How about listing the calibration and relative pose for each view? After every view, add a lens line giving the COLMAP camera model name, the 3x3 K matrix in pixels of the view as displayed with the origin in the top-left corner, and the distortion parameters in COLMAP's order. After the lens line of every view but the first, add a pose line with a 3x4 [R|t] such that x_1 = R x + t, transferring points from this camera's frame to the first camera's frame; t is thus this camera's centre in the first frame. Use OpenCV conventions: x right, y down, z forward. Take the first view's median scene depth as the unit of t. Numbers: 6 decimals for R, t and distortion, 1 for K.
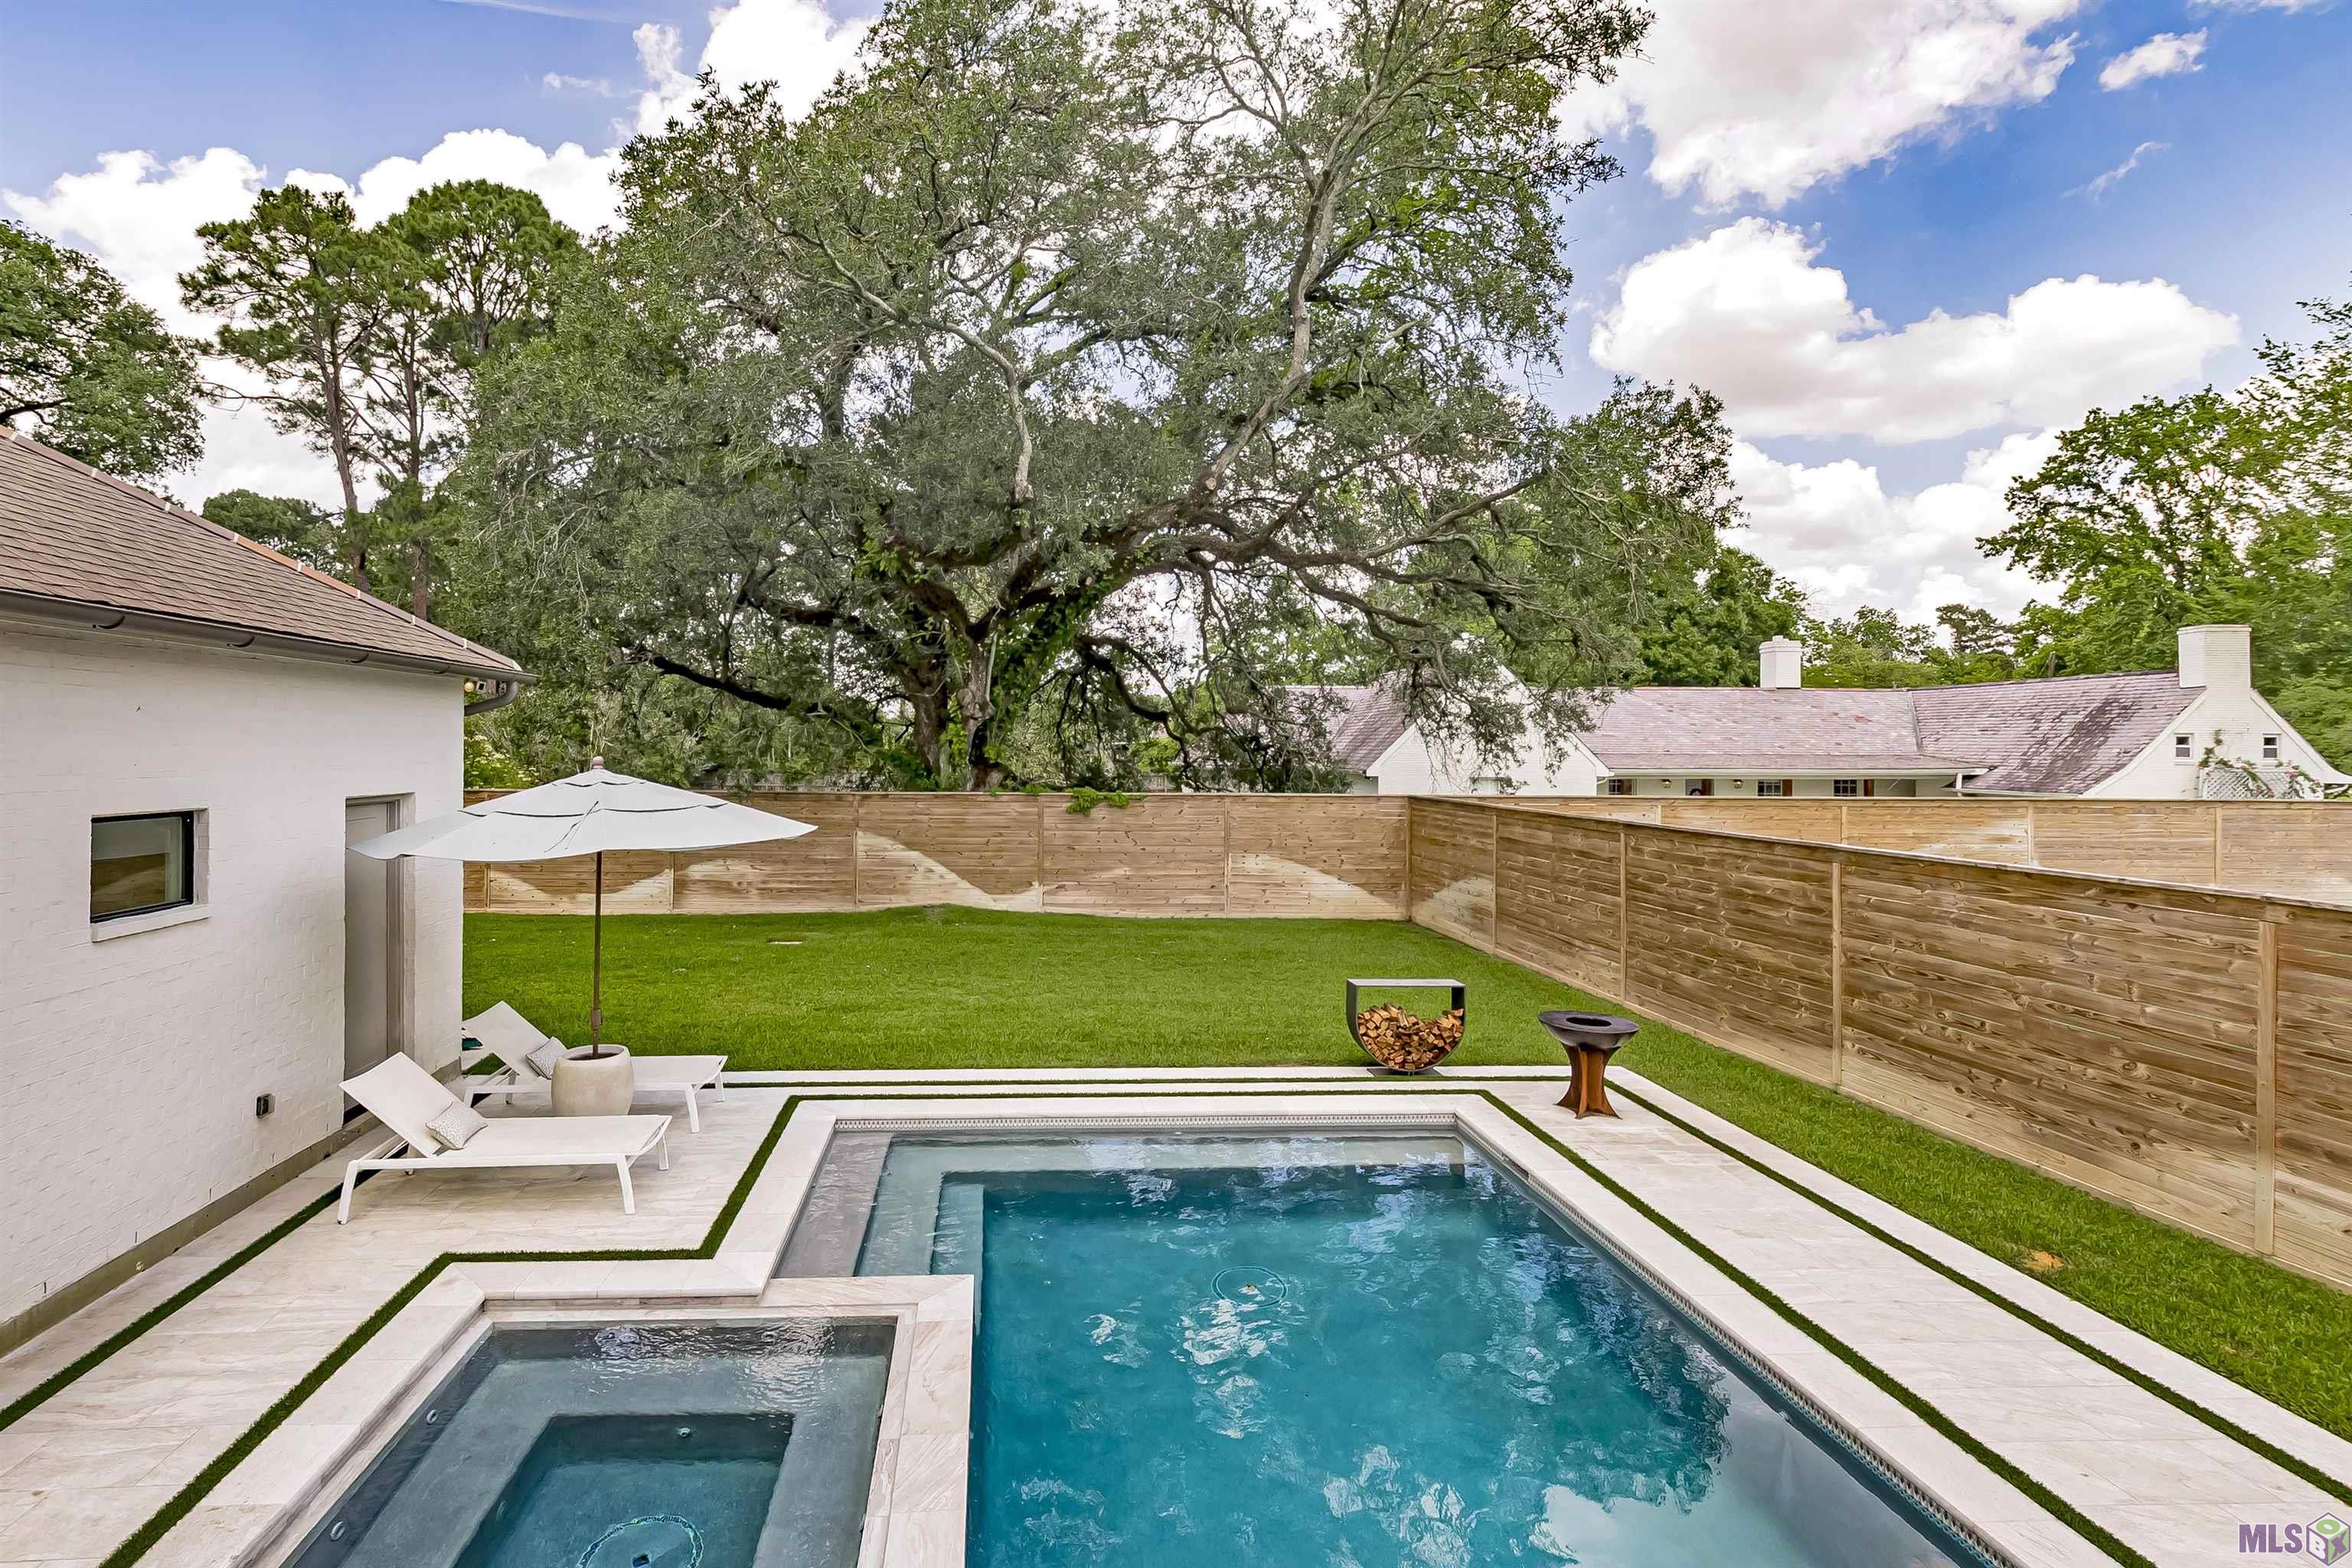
lens RADIAL K [[1100.7, 0, 1034.2], [0, 1100.7, 737.4], [0, 0, 1]] dist [0.000537, 0.000199]
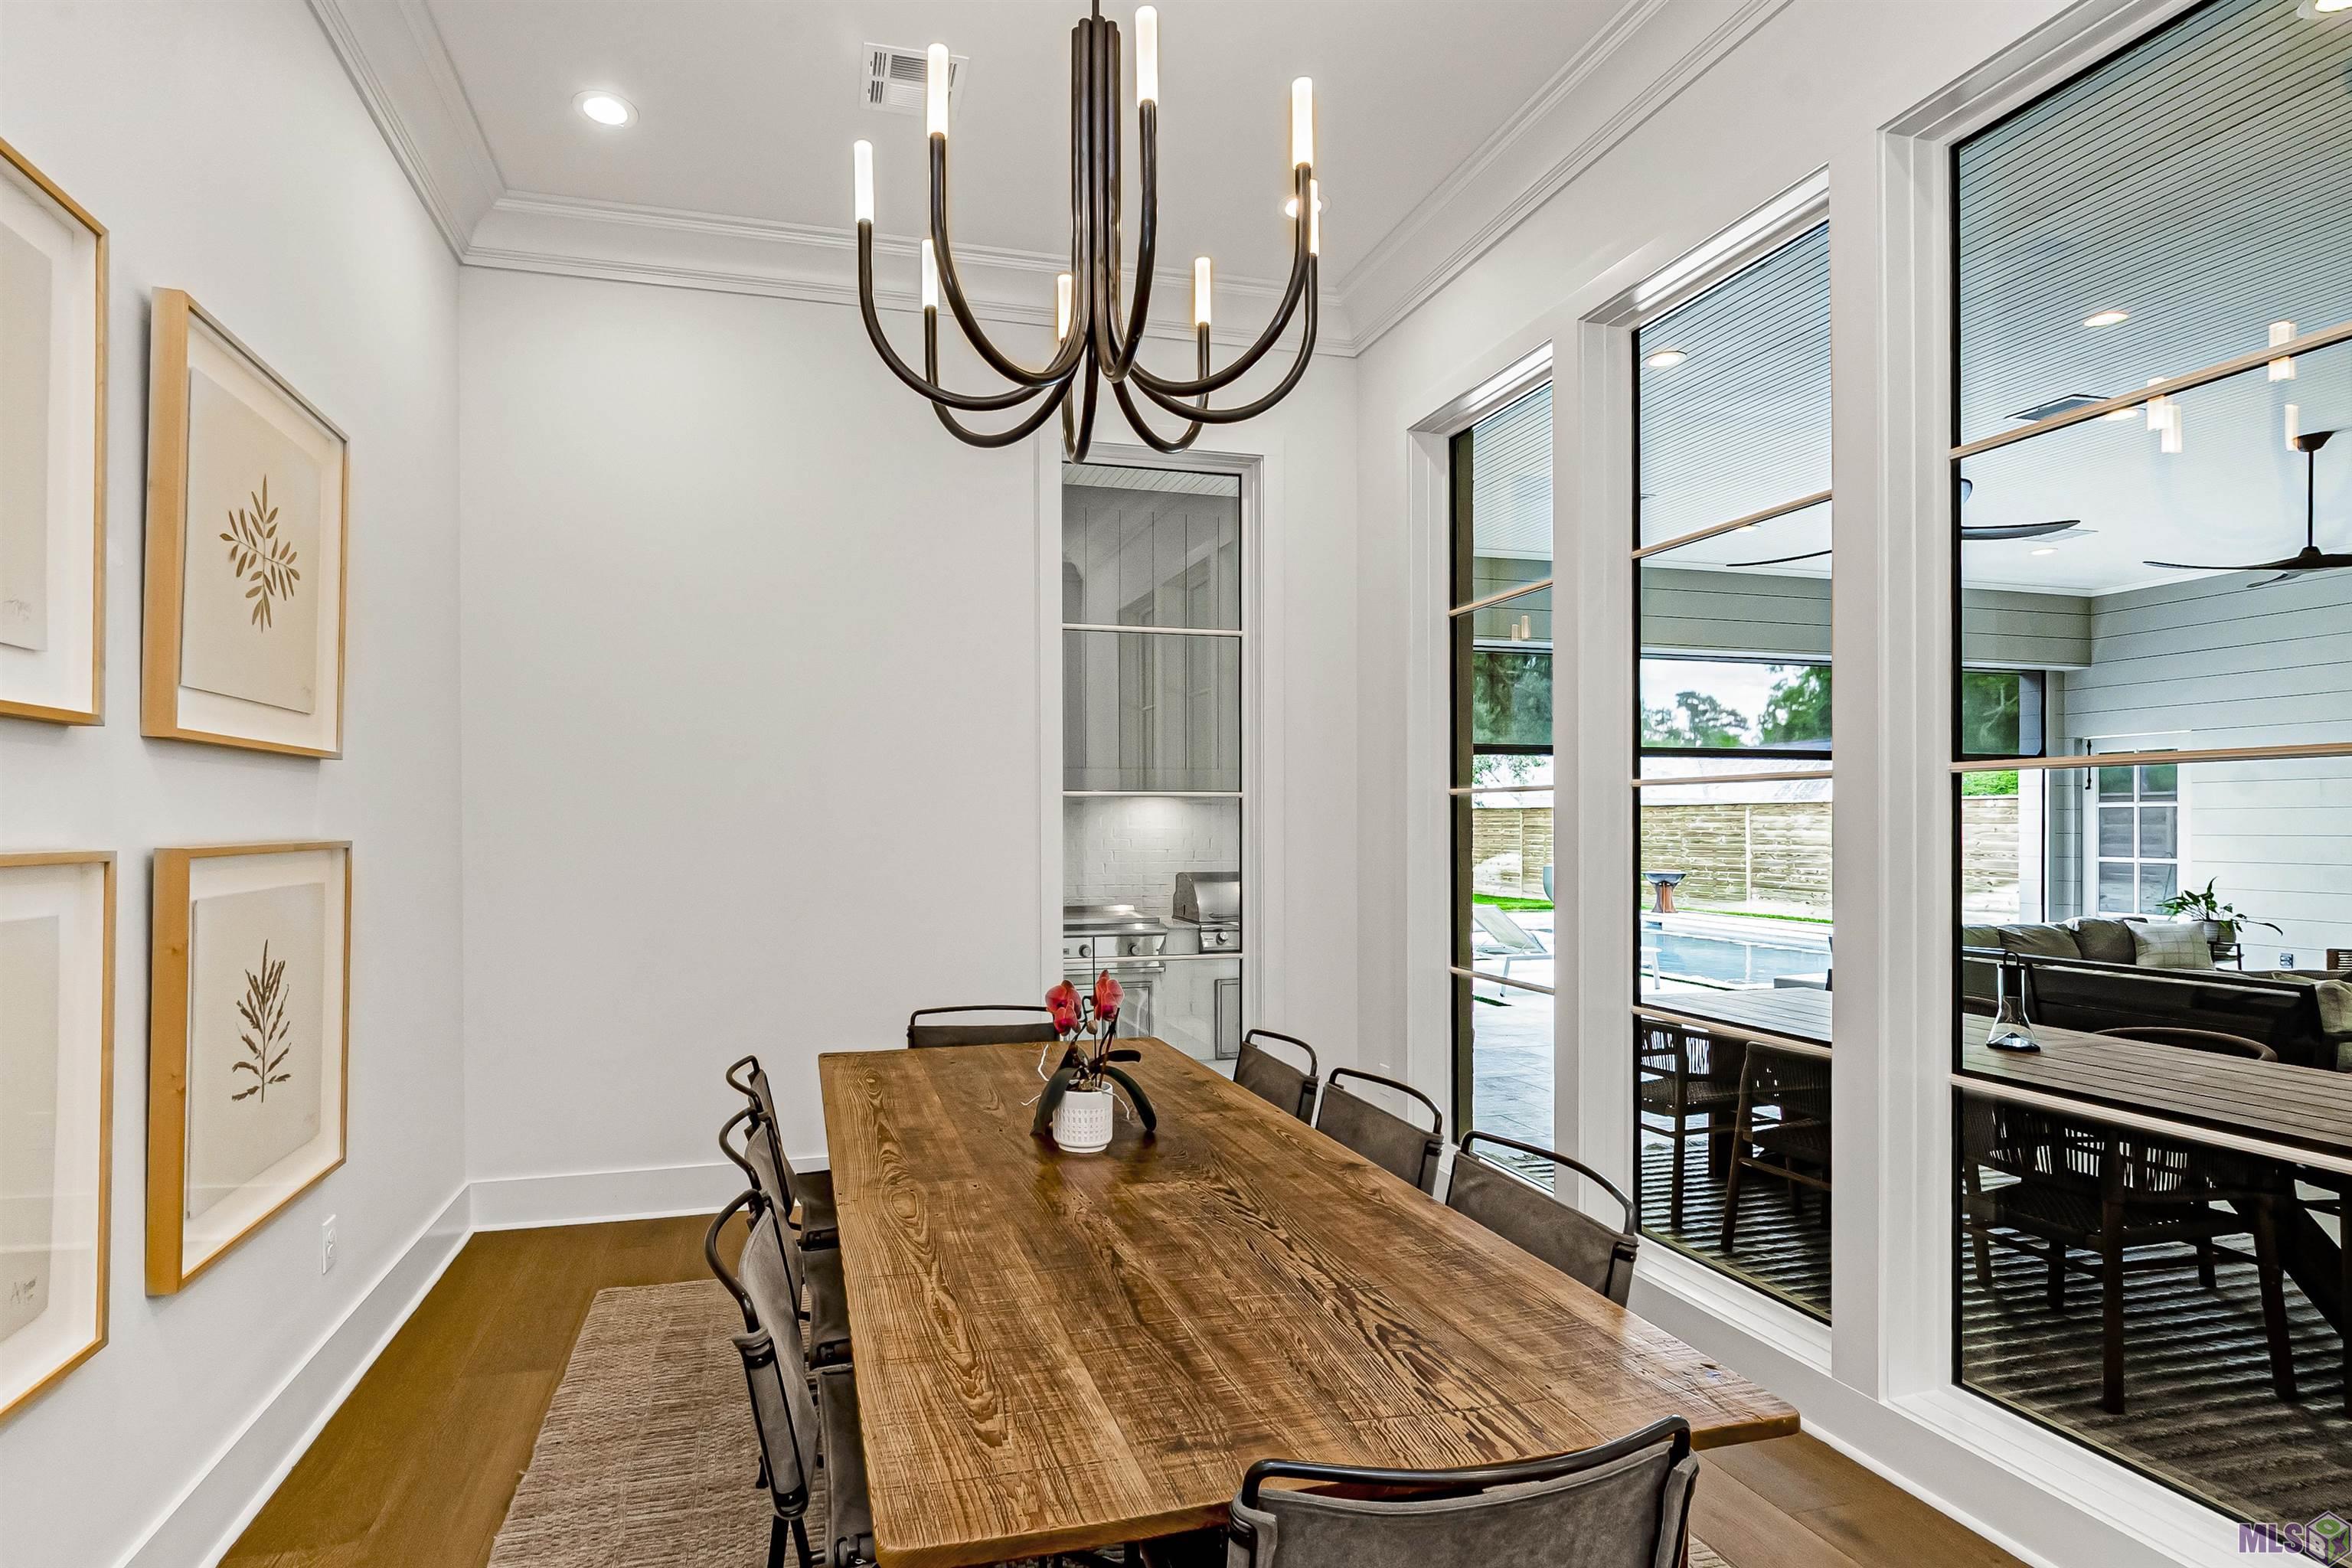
lens RADIAL K [[1151.6, 0, 1060.6], [0, 1151.6, 817.2], [0, 0, 1]] dist [0.000258, -0.000129]
pose [[0.979368, -0.002690, 0.202065, -0.488820], [0.002091, 0.999993, 0.003180, 0.060013], [-0.202072, -0.002692, 0.979367, -0.429570]]
